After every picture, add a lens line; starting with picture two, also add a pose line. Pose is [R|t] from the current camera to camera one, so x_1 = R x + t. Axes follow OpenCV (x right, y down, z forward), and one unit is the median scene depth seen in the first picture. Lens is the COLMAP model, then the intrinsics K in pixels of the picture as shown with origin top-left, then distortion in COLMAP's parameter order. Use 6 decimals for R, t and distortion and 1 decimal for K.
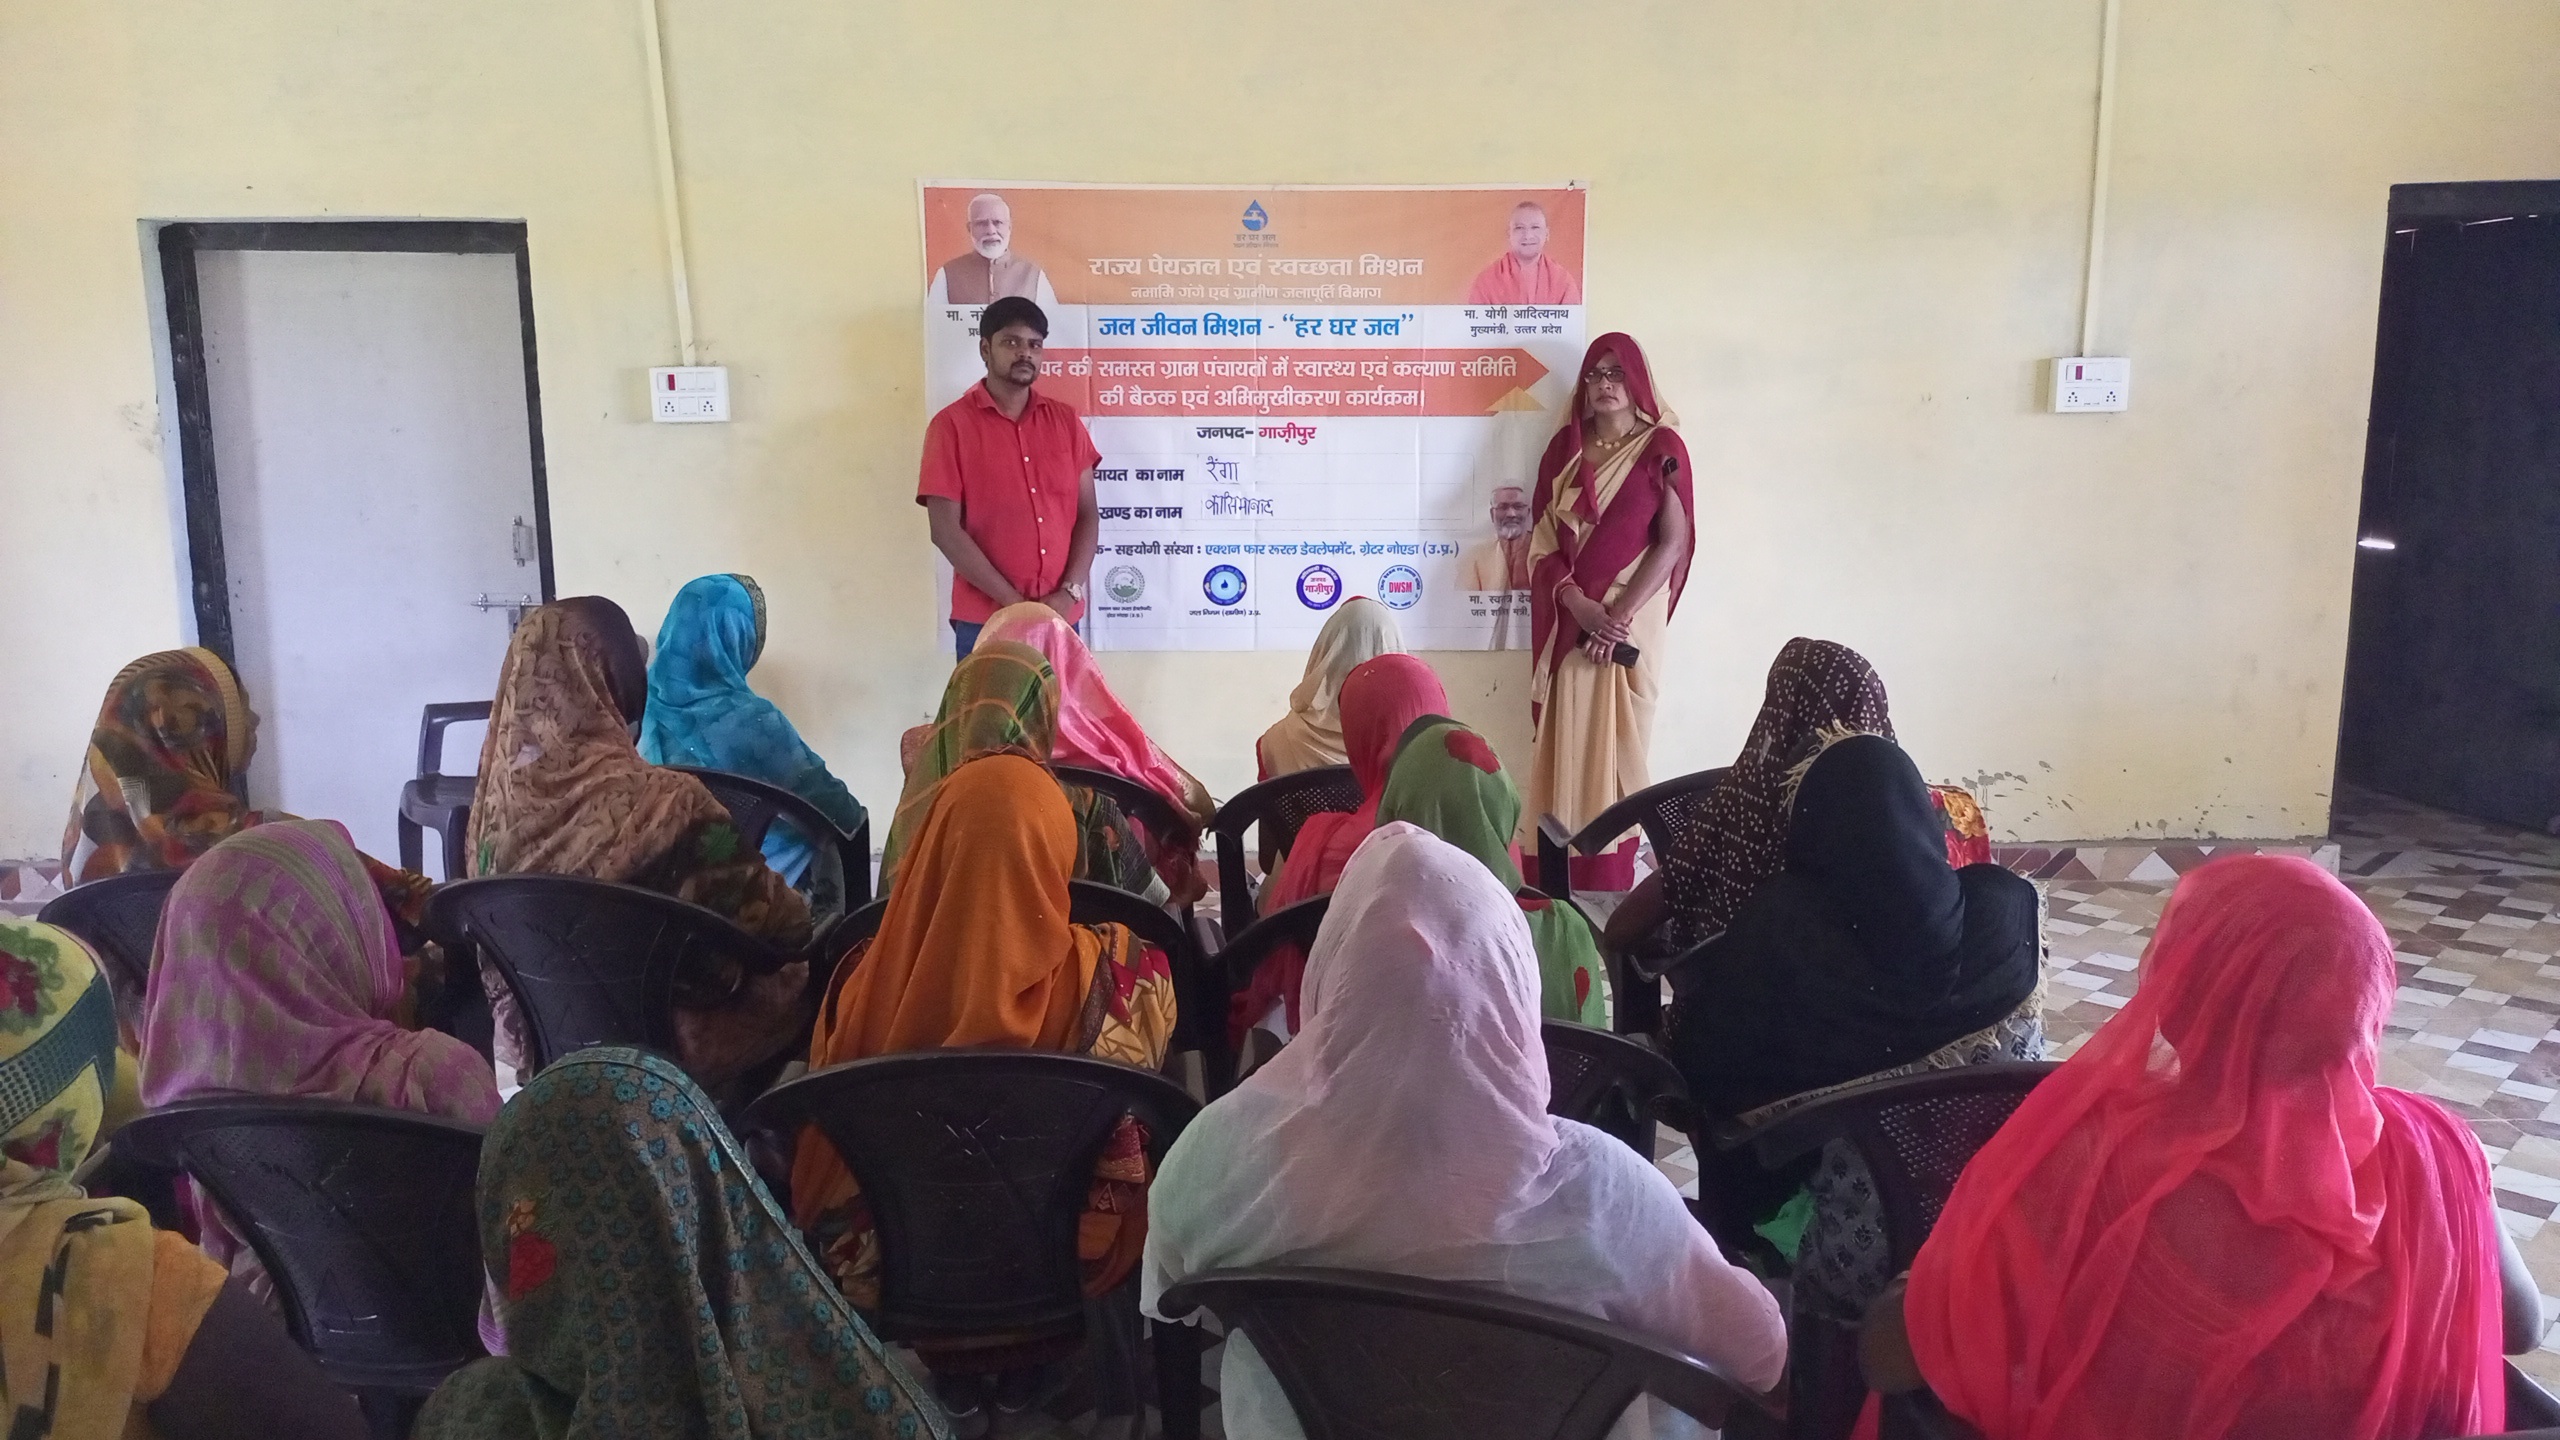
lens RADIAL K [[1869.2, 0, 1301.4], [0, 1869.2, 711.6], [0, 0, 1]] dist [0.039298, 0.009915]
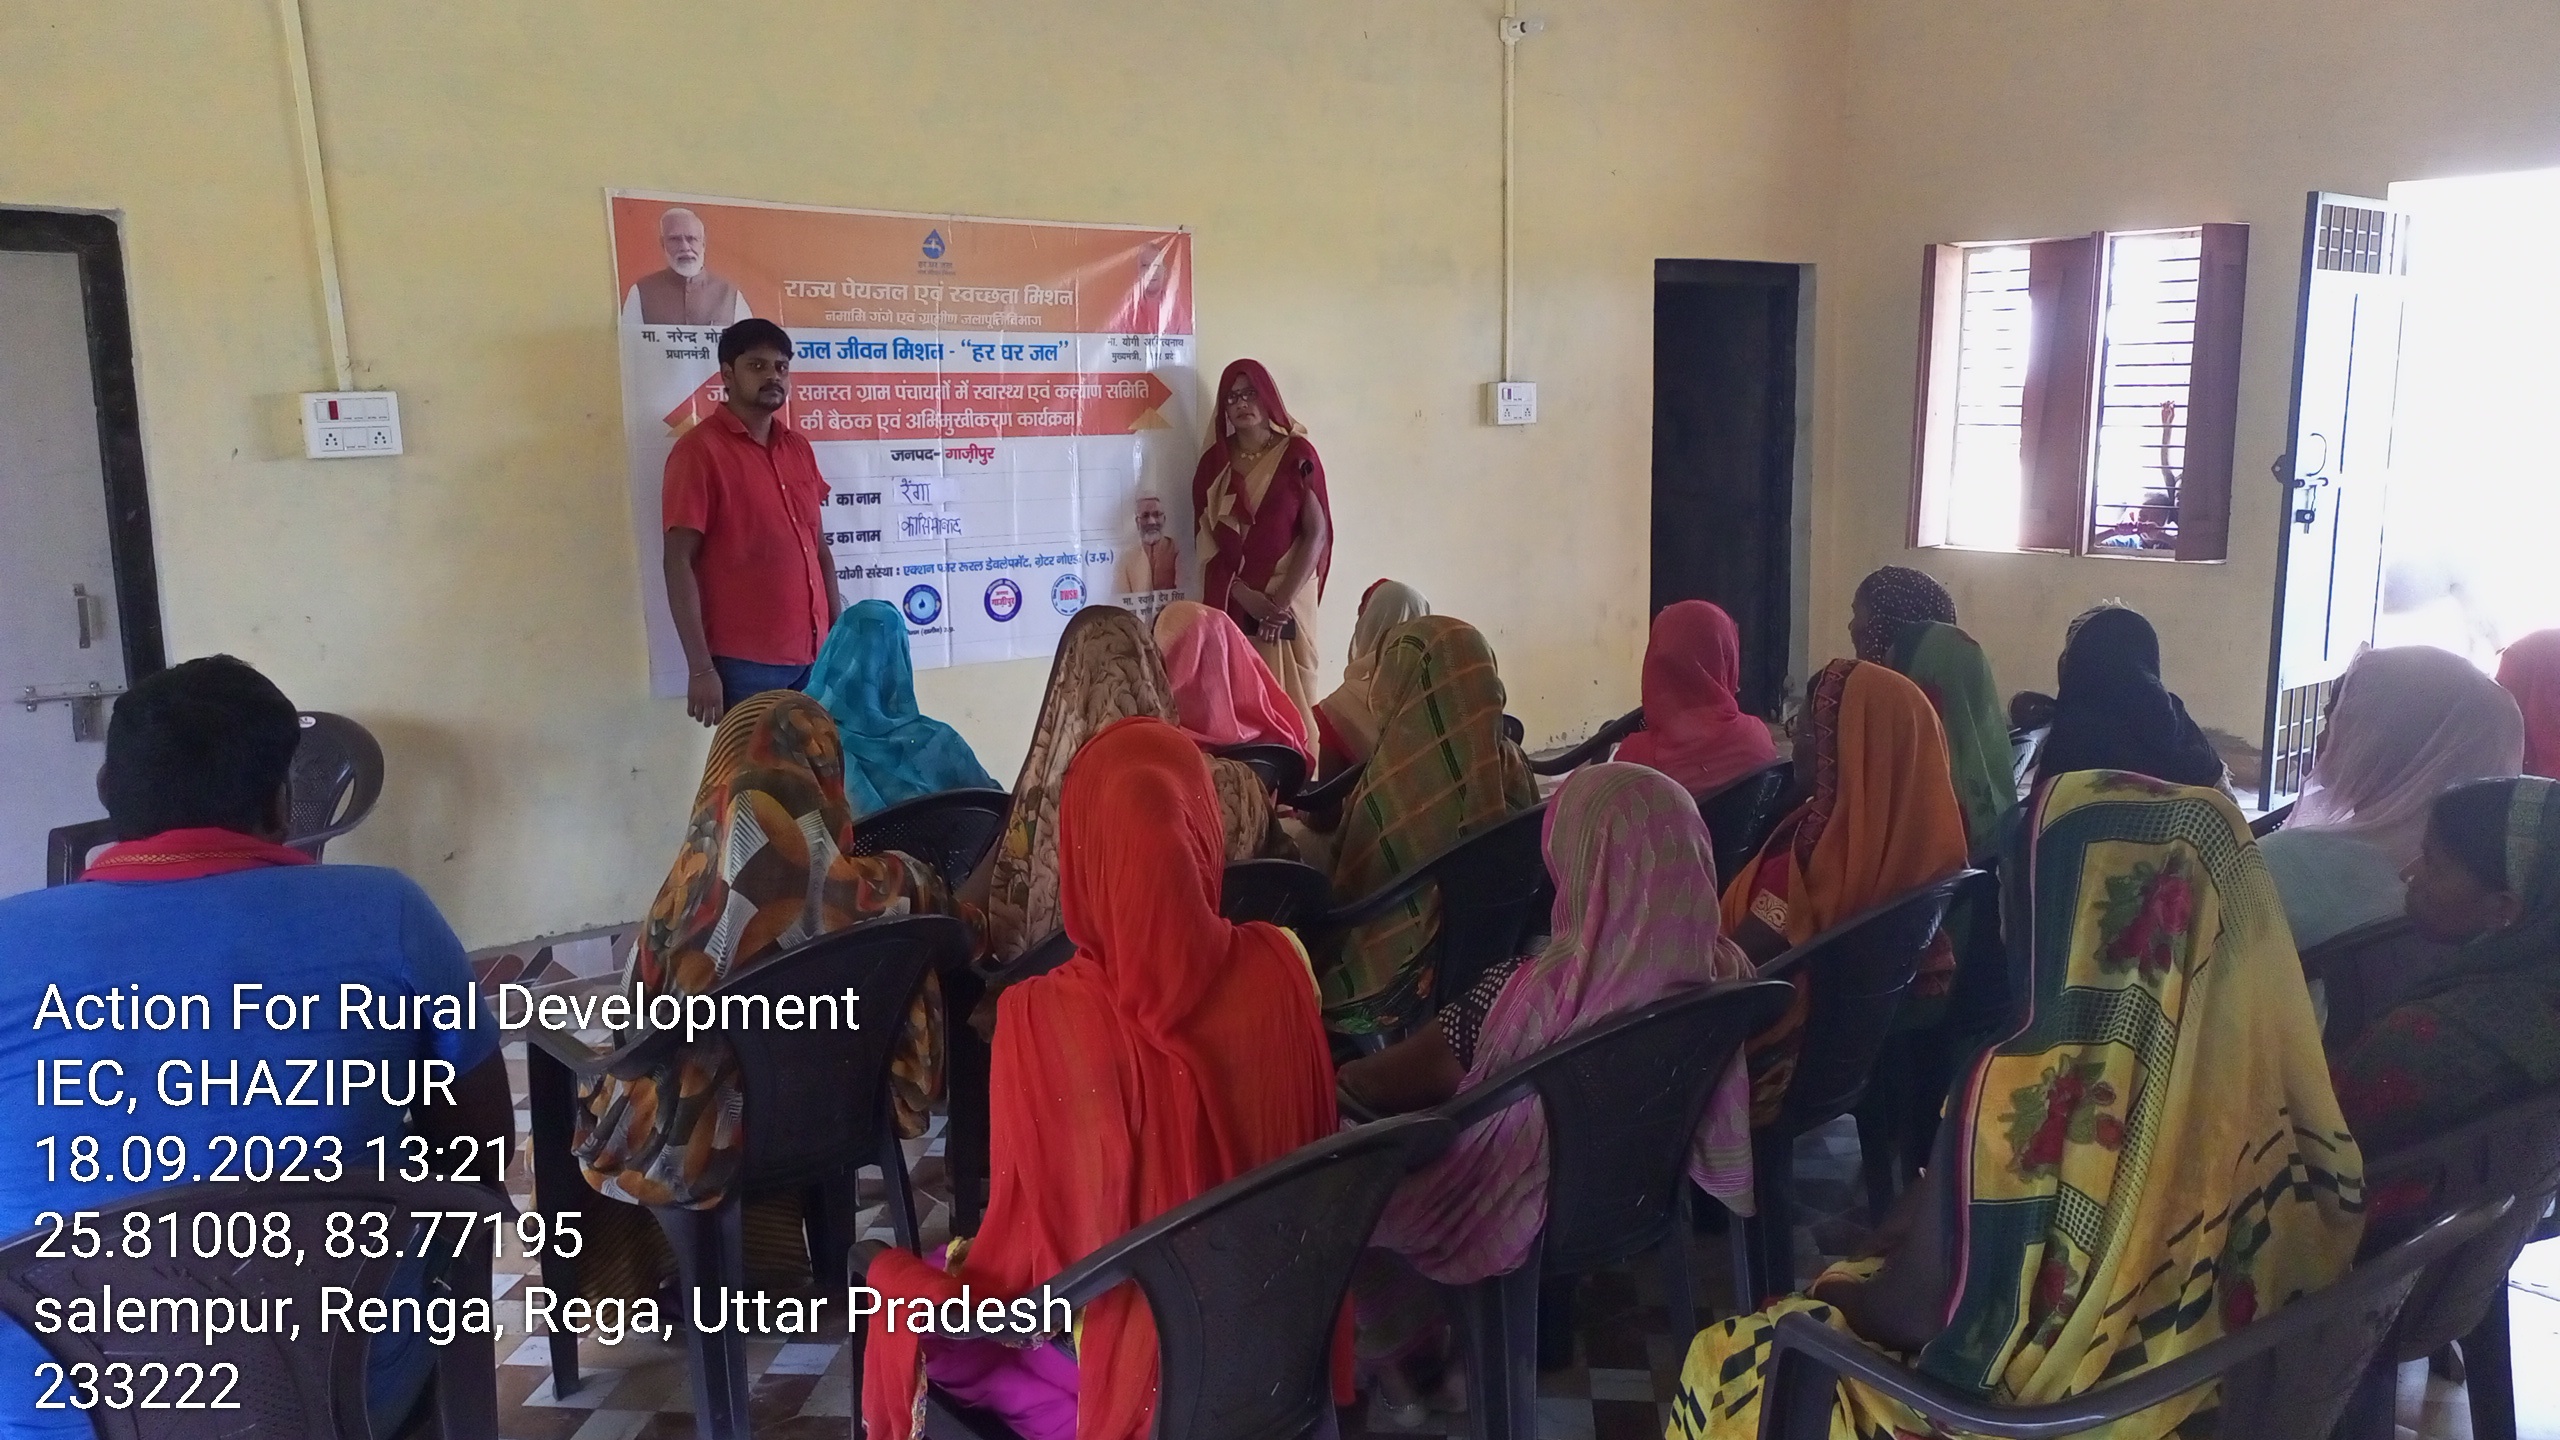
lens RADIAL K [[1869.2, 0, 1284.3], [0, 1869.2, 729.9], [0, 0, 1]] dist [0.039298, 0.009915]
pose [[0.793223, -0.113731, 0.598216, -0.515236], [0.121063, 0.992247, 0.028115, -0.004784], [-0.596775, 0.050120, 0.800842, 0.070410]]
